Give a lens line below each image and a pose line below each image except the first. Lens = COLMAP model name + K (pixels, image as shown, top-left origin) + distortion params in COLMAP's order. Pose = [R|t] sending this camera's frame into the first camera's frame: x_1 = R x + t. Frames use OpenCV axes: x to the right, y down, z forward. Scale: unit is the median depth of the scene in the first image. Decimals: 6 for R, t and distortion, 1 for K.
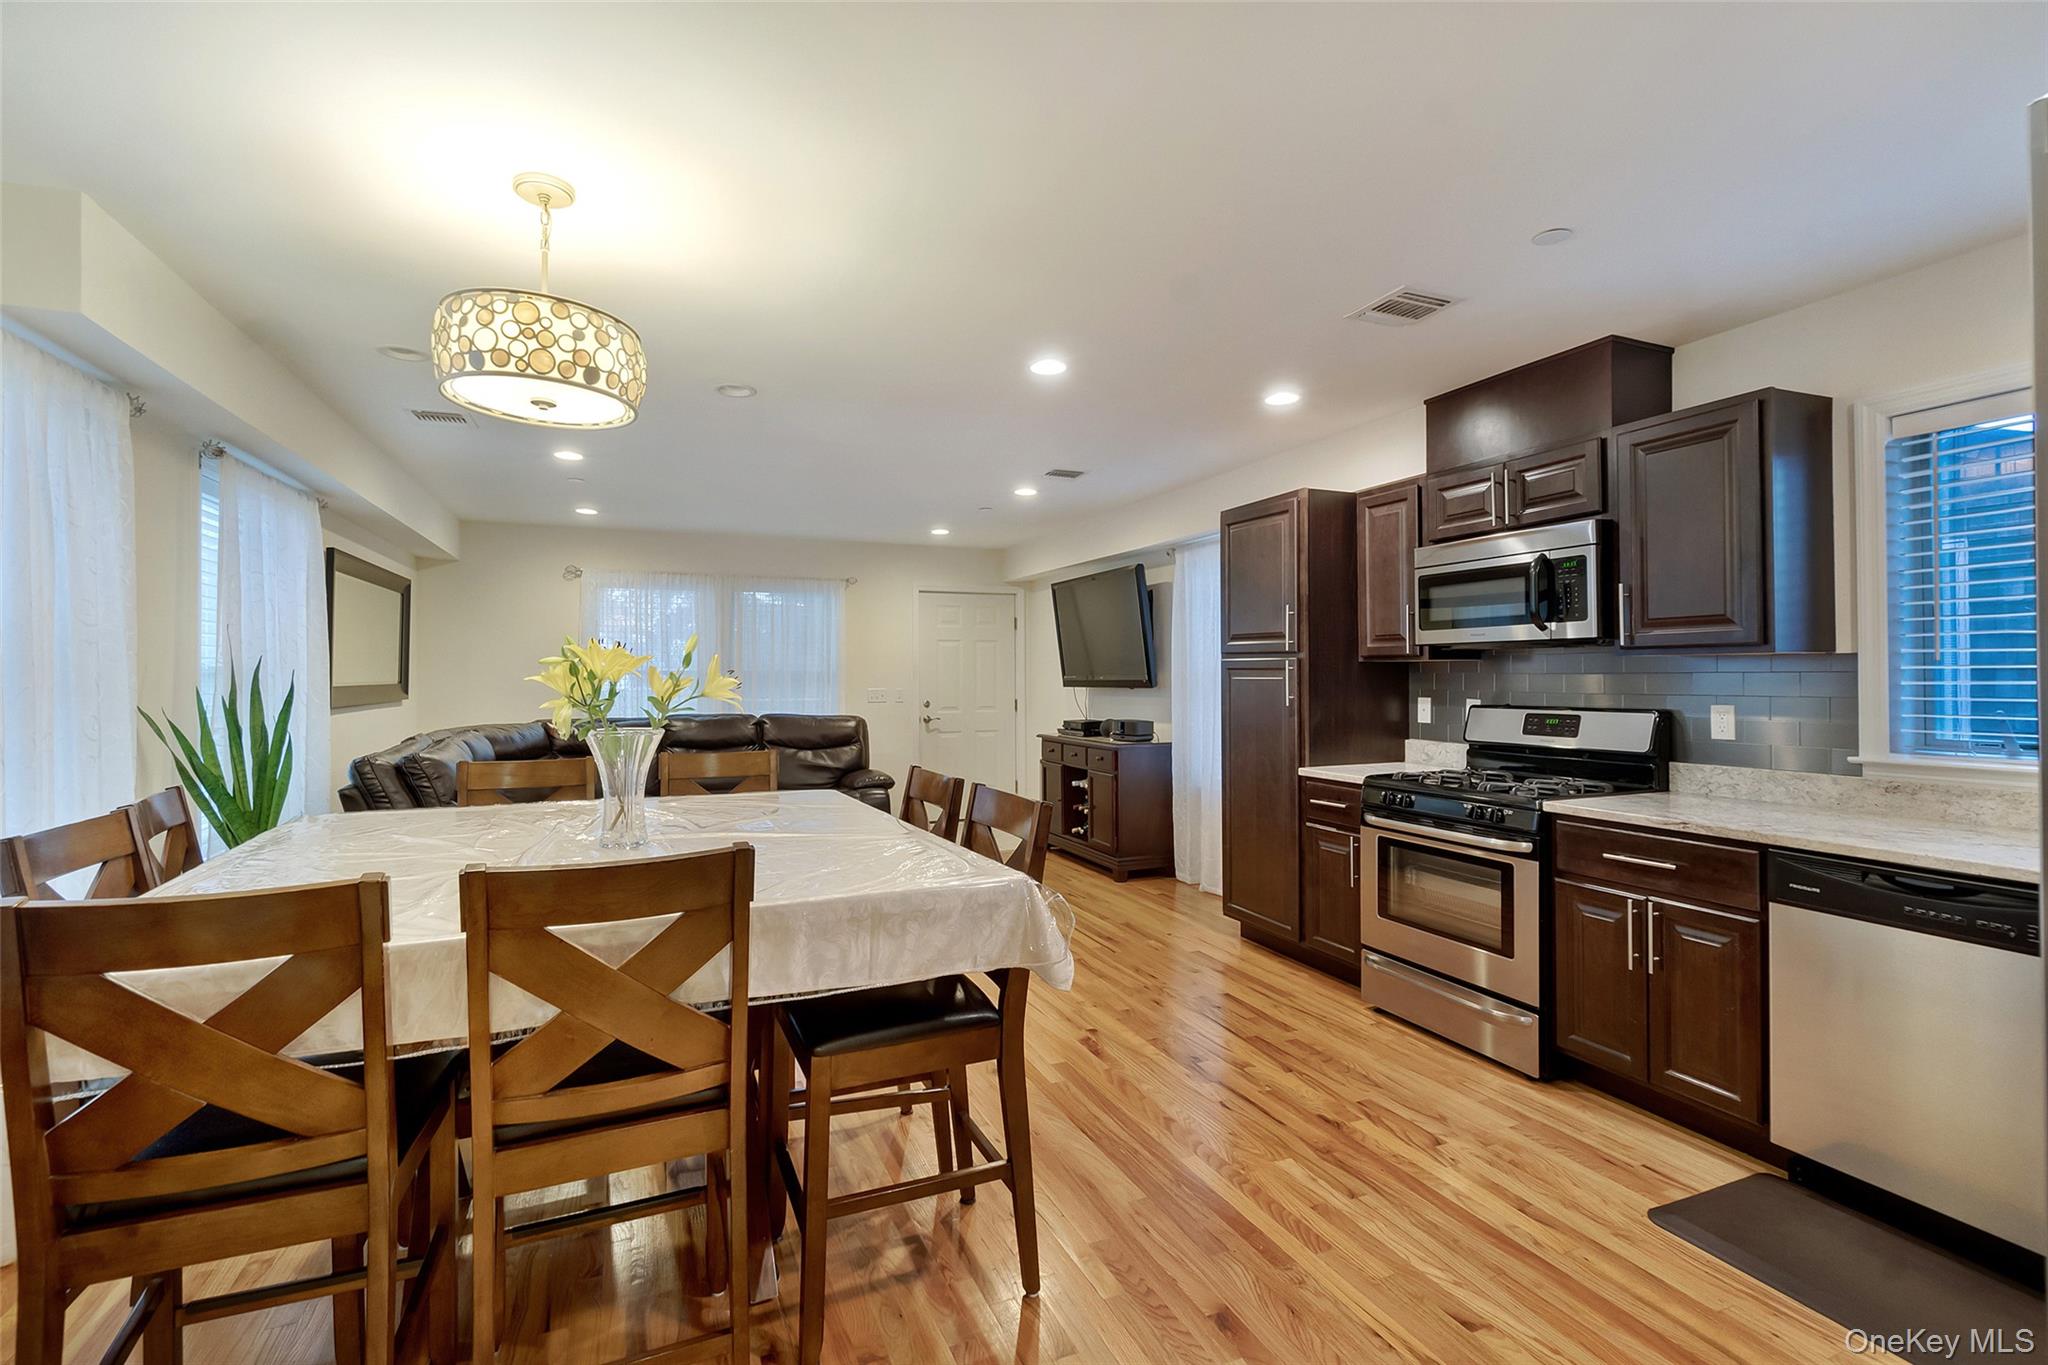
lens RADIAL K [[915.1, 0, 1017.6], [0, 915.1, 679.0], [0, 0, 1]] dist [-0.009012, -0.000417]
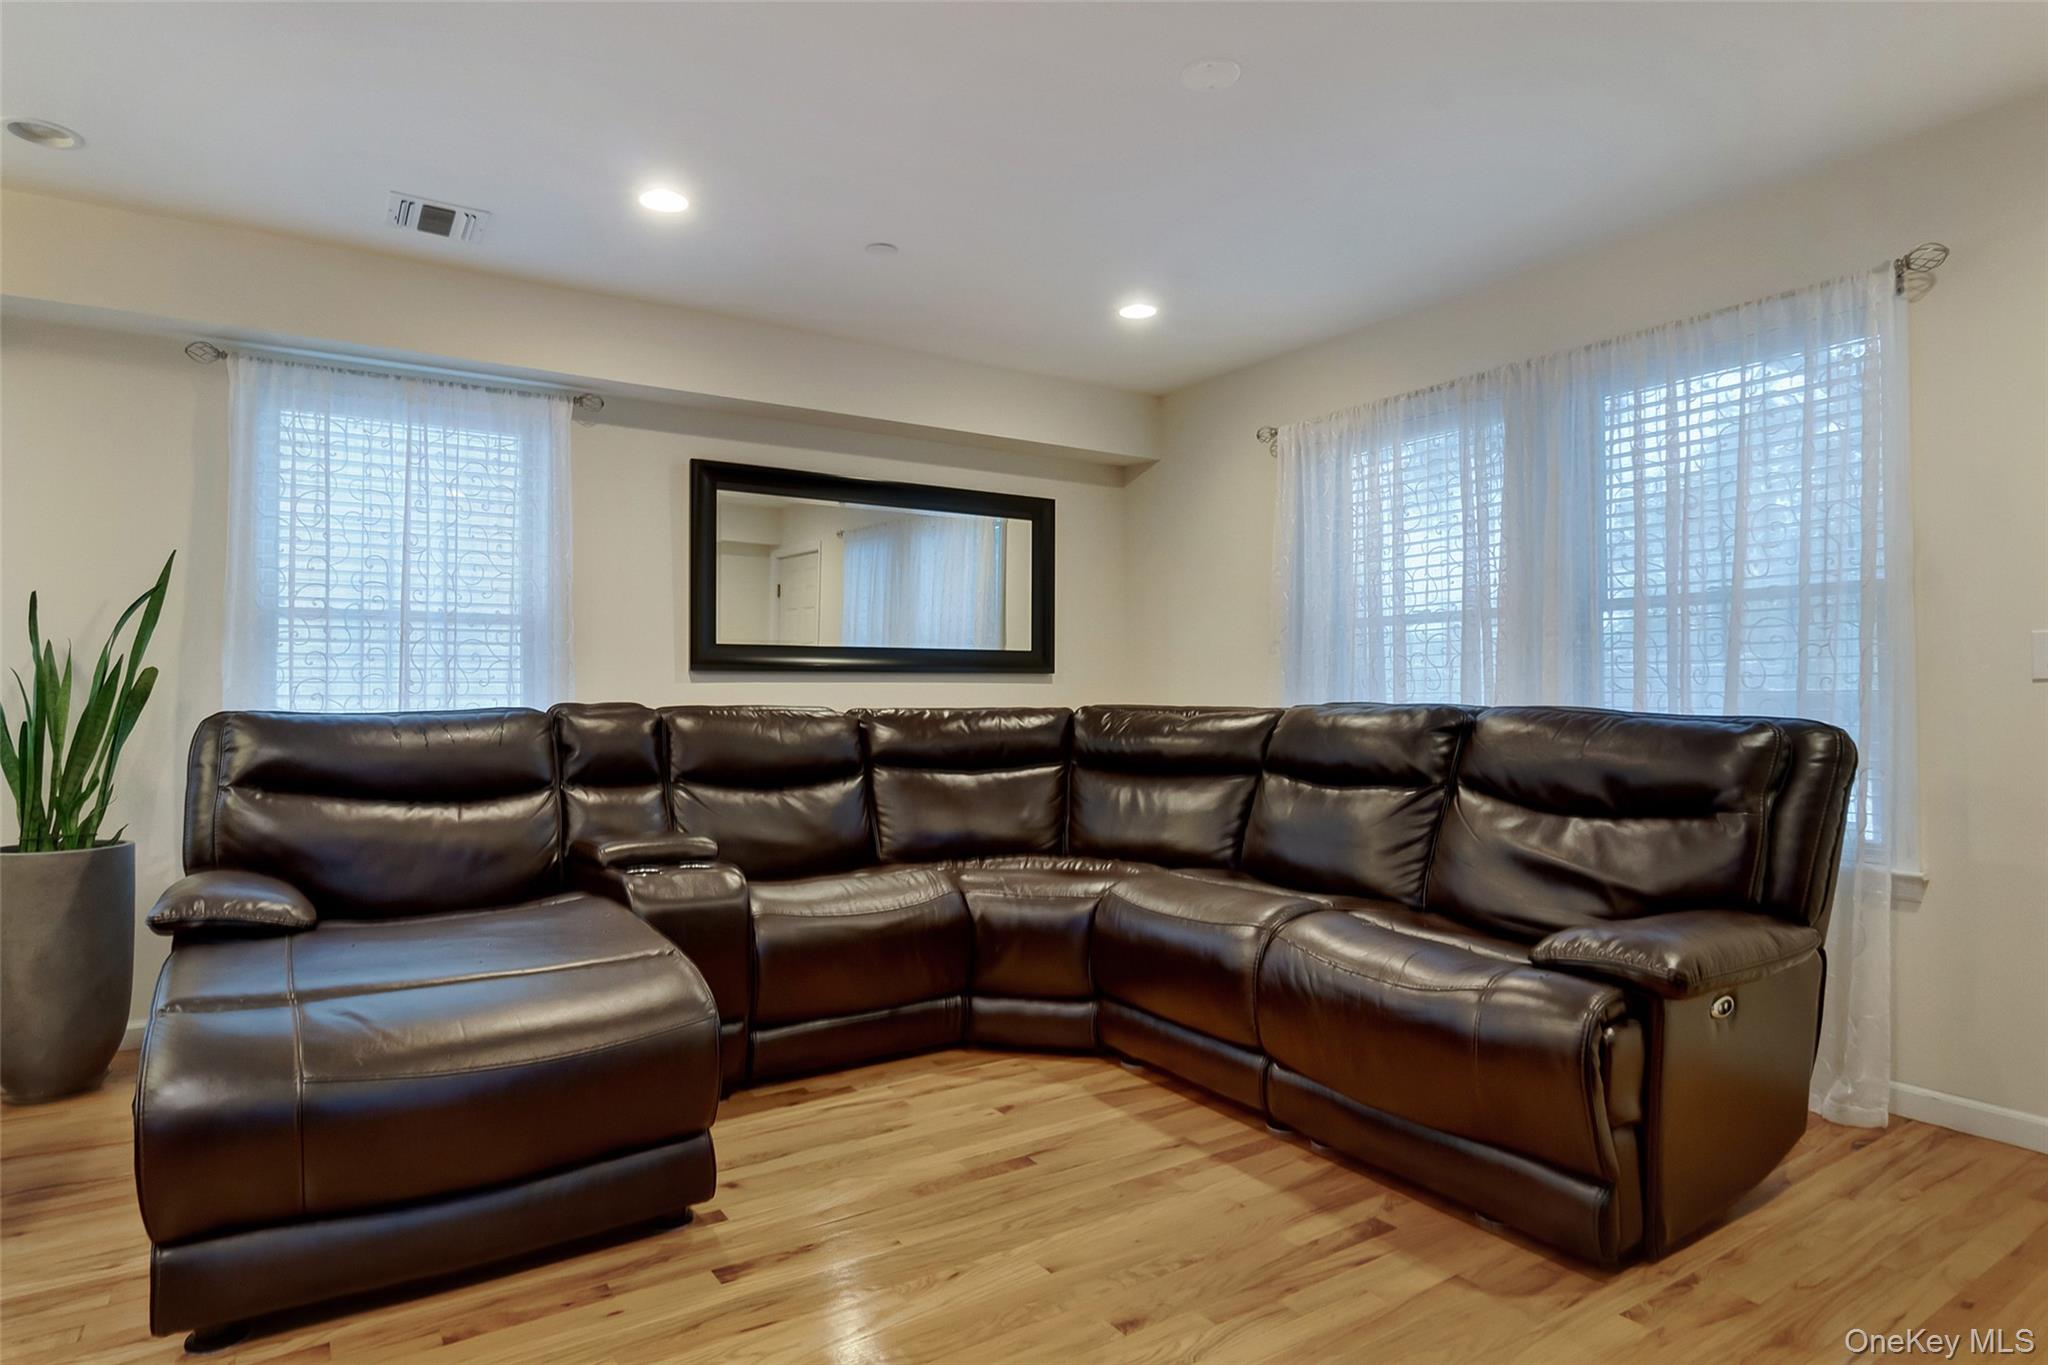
lens RADIAL K [[1096.1, 0, 986.1], [0, 1096.1, 682.7], [0, 0, 1]] dist [-0.002861, 0.003009]
pose [[0.157580, -0.009179, -0.987464, 0.231714], [-0.003054, 0.999947, -0.009783, 0.063419], [0.987502, 0.004557, 0.157544, 1.353931]]
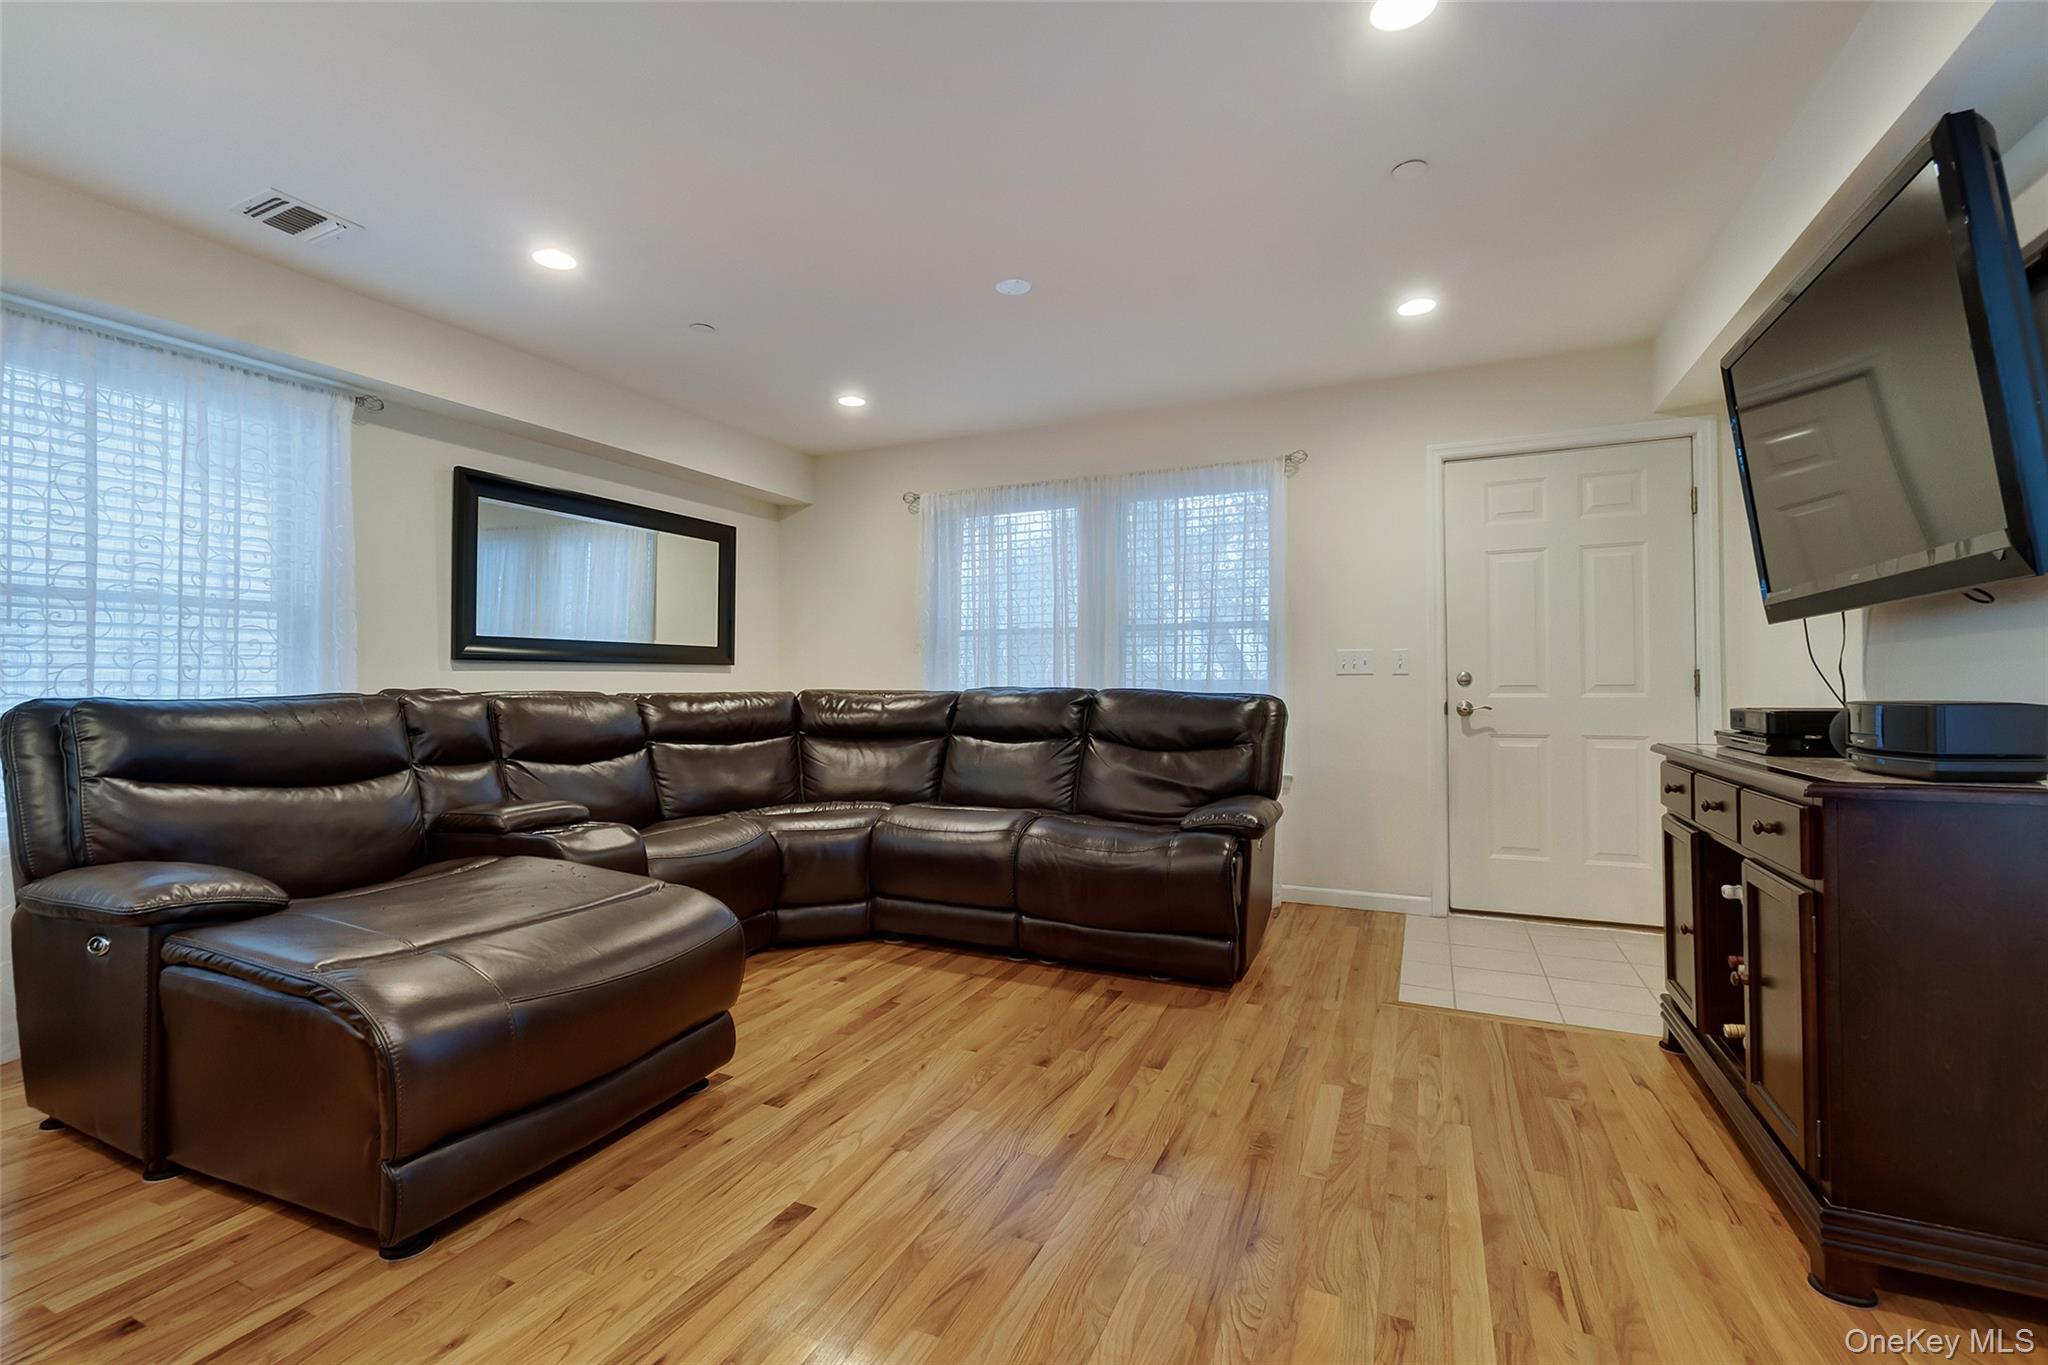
lens RADIAL K [[915.1, 0, 980.0], [0, 915.1, 677.7], [0, 0, 1]] dist [-0.009012, -0.000417]
pose [[0.656227, -0.002757, -0.754558, 0.233686], [-0.002763, 0.999978, -0.006057, 0.065732], [0.754558, 0.006059, 0.656205, 1.003832]]
